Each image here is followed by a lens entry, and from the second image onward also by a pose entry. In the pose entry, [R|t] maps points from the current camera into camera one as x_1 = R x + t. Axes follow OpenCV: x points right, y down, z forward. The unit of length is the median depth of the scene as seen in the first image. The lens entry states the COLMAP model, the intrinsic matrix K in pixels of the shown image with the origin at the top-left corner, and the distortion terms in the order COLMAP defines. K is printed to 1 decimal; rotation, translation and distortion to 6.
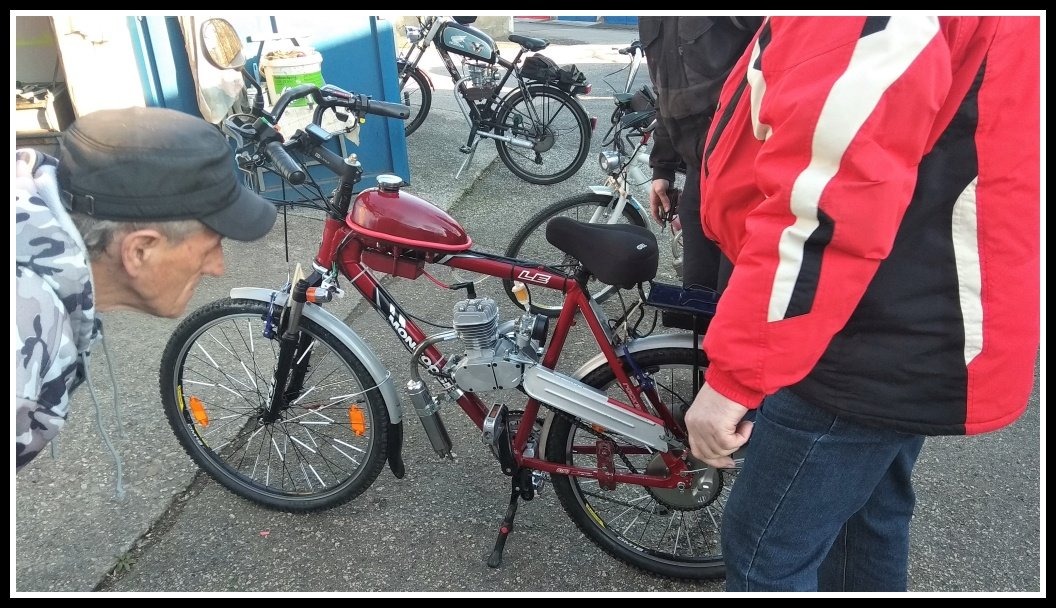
lens RADIAL K [[821.3, 0, 522.0], [0, 821.3, 306.6], [0, 0, 1]] dist [0.109918, -0.198401]
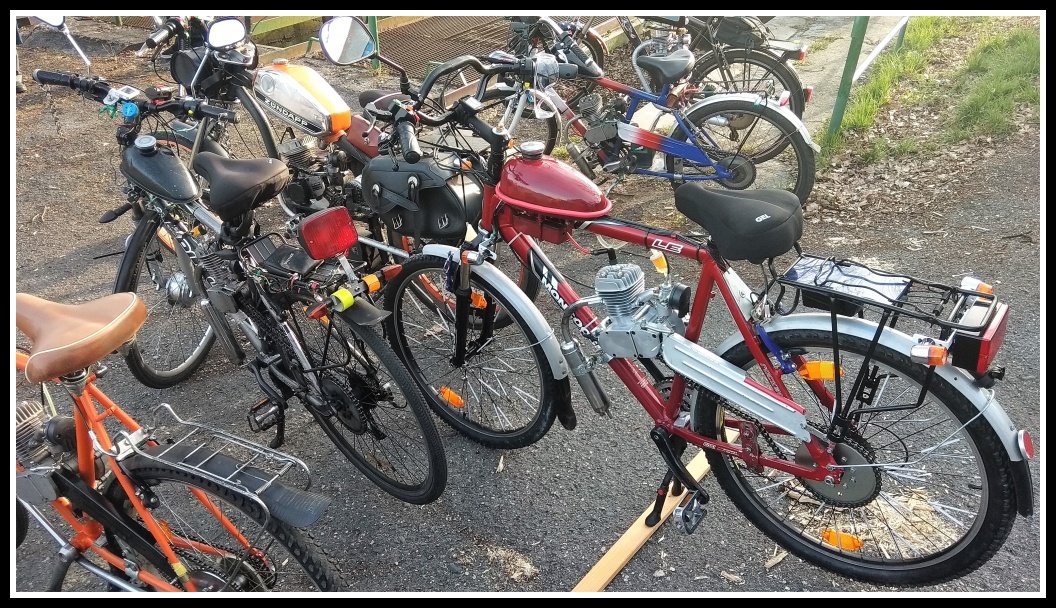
lens RADIAL K [[821.3, 0, 522.0], [0, 821.3, 306.6], [0, 0, 1]] dist [0.109918, -0.198401]
pose [[0.904003, 0.056651, -0.423756, 0.240592], [-0.017344, 0.995225, 0.096051, -0.048399], [0.427174, -0.079481, 0.900669, 0.052010]]
